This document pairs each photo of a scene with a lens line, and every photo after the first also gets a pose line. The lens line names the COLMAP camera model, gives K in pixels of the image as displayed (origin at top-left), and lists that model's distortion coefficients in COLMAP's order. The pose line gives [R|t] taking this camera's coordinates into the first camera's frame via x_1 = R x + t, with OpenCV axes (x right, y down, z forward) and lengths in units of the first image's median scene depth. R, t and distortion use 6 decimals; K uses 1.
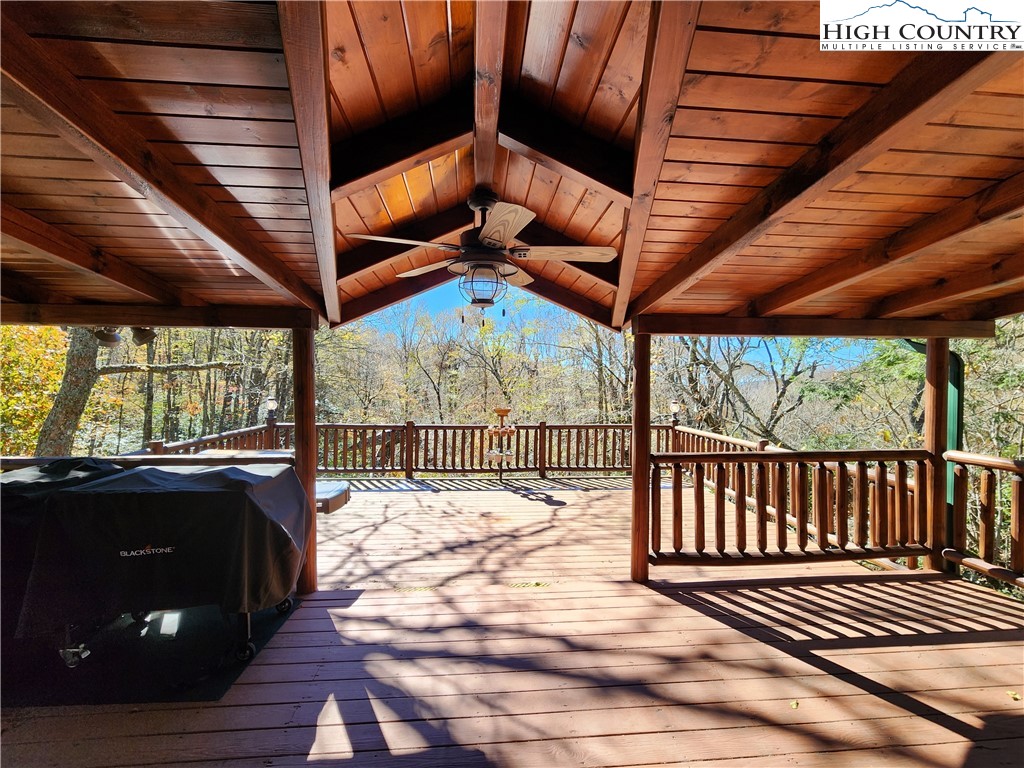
lens RADIAL K [[421.4, 0, 509.8], [0, 421.4, 383.0], [0, 0, 1]] dist [-0.001301, 0.000033]
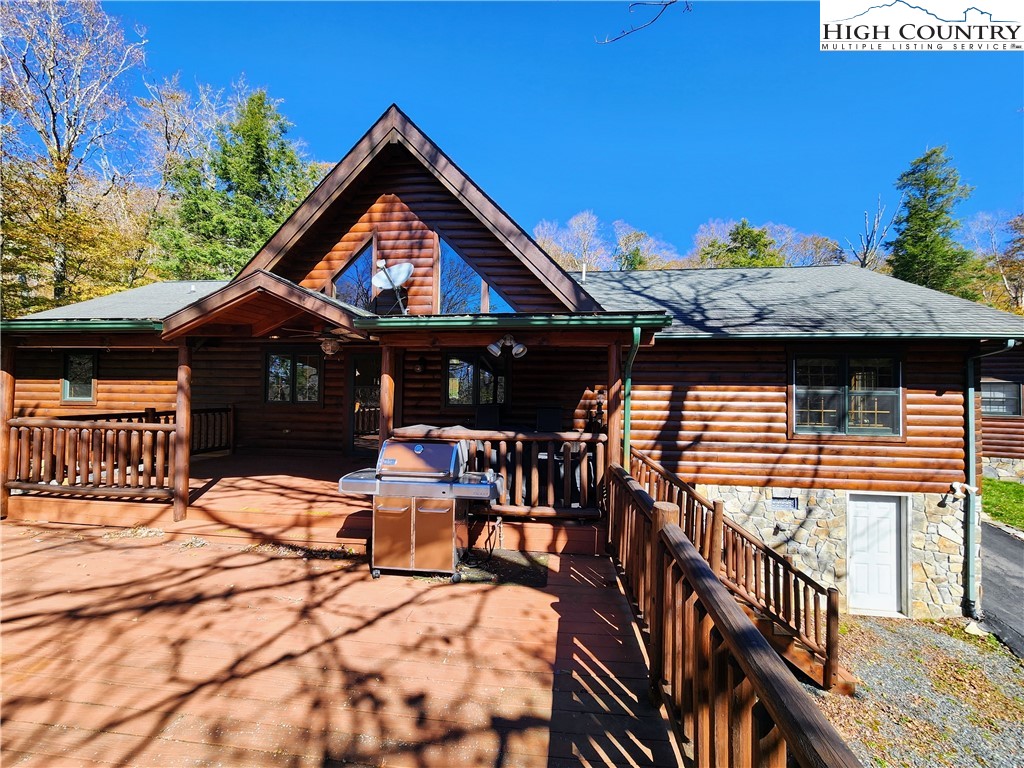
lens RADIAL K [[421.4, 0, 514.4], [0, 421.4, 384.2], [0, 0, 1]] dist [-0.001301, 0.000033]
pose [[-0.979635, -0.014318, 0.200275, -0.840337], [-0.020026, 0.999448, -0.026502, 0.024574], [-0.199785, -0.029973, -0.979381, 1.636302]]
